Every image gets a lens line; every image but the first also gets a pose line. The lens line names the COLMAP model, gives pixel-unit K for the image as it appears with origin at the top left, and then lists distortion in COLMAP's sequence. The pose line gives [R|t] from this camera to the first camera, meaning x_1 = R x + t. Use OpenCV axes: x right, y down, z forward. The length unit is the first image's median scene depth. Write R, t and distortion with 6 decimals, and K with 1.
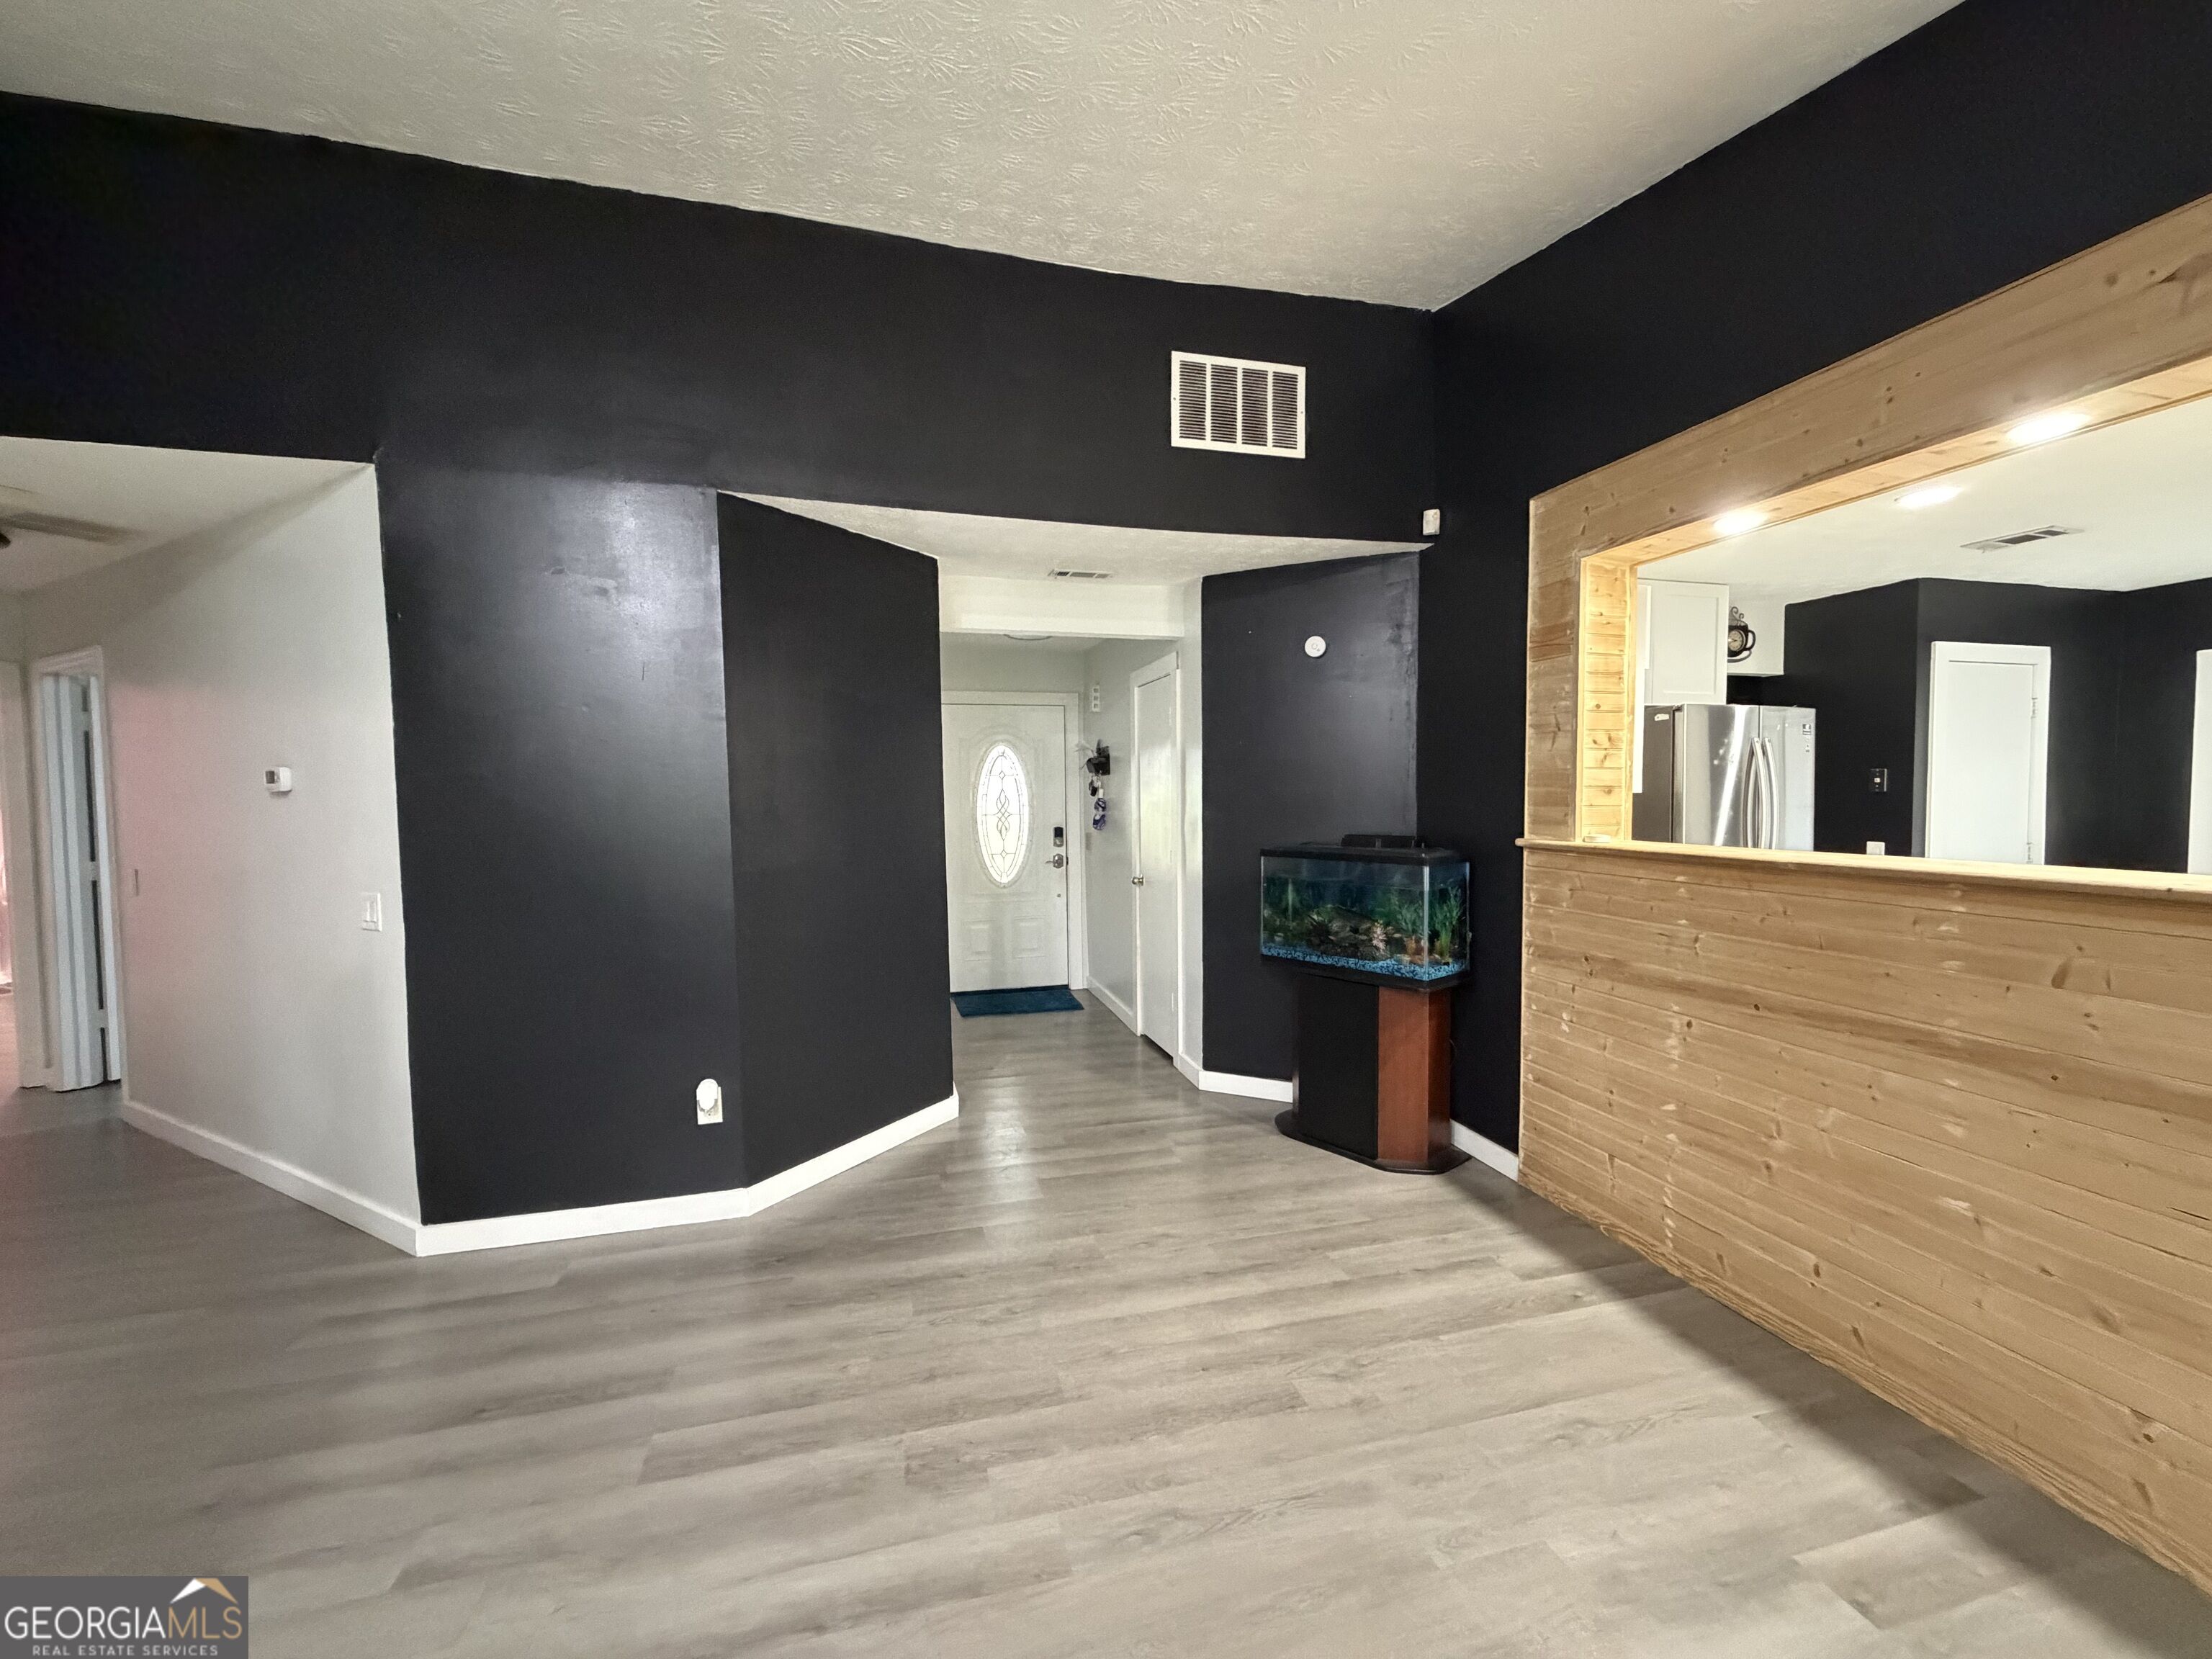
lens RADIAL K [[877.3, 0, 1100.1], [0, 877.3, 829.1], [0, 0, 1]] dist [0.000567, 0.000241]
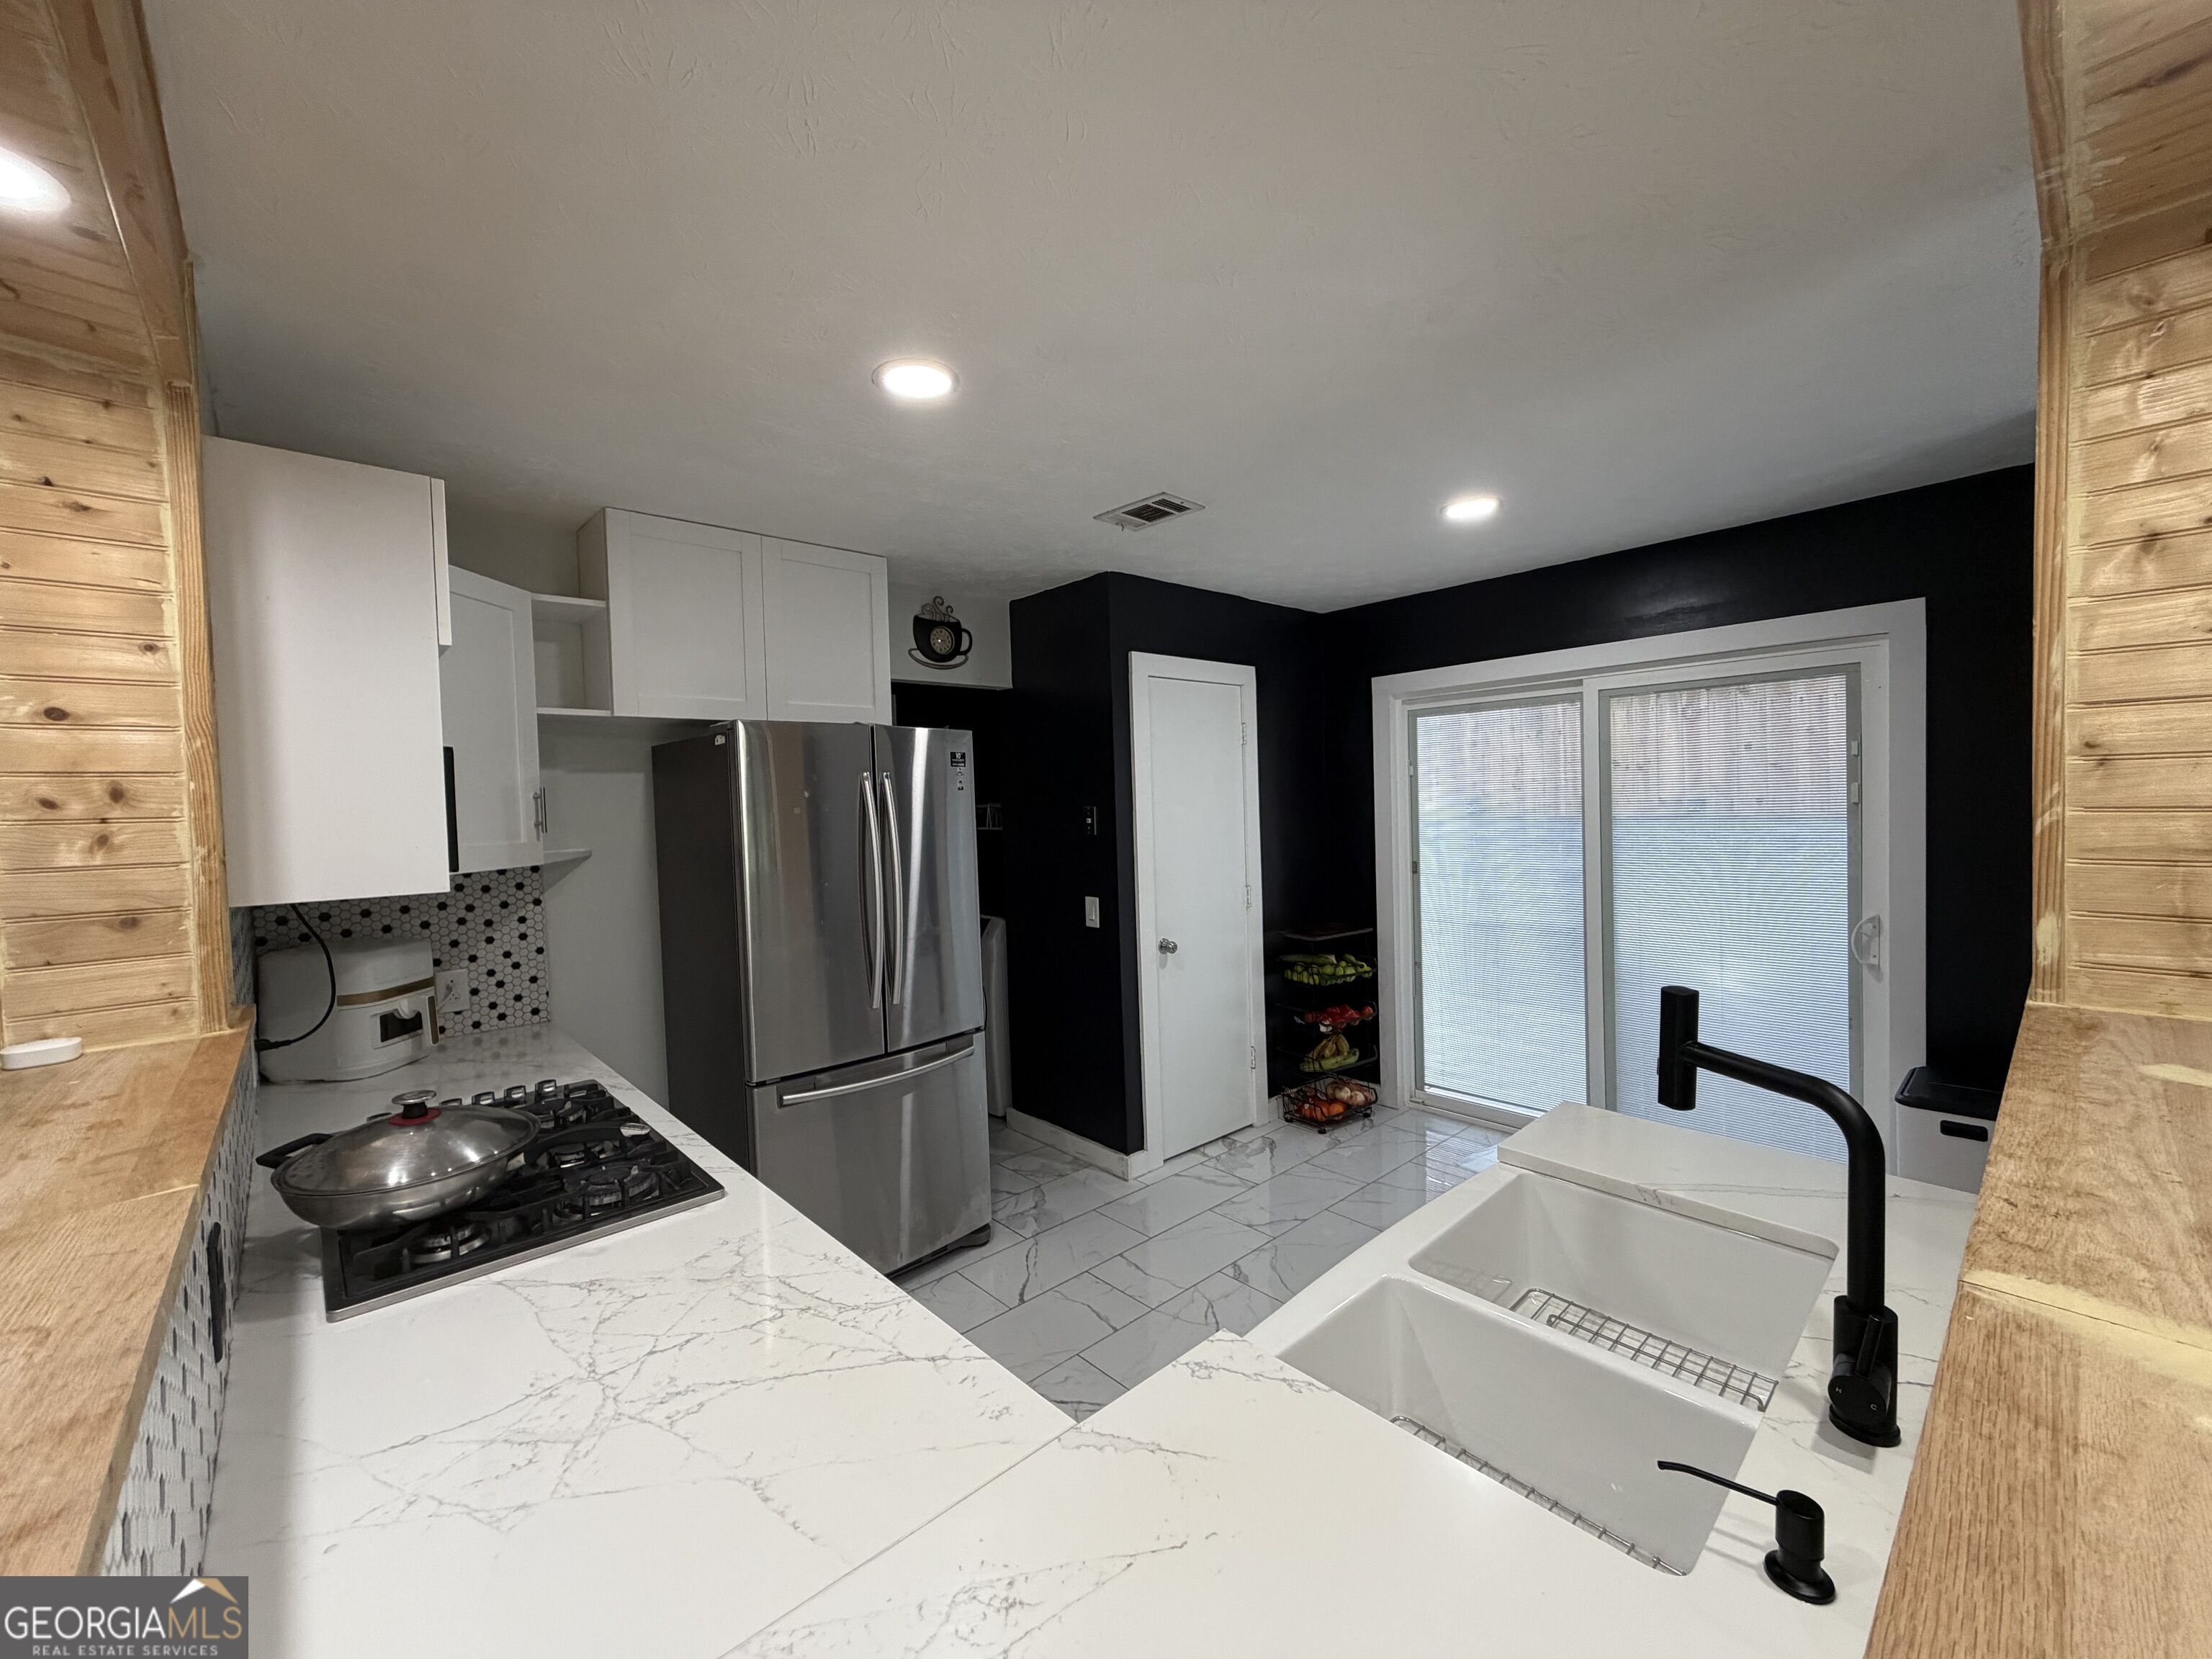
lens RADIAL K [[877.3, 0, 1100.1], [0, 877.3, 829.1], [0, 0, 1]] dist [0.000567, 0.000241]
pose [[0.884965, -0.034271, 0.464395, 0.518602], [0.044355, 0.998957, -0.010805, -0.038568], [-0.463541, 0.030160, 0.885562, 0.280823]]
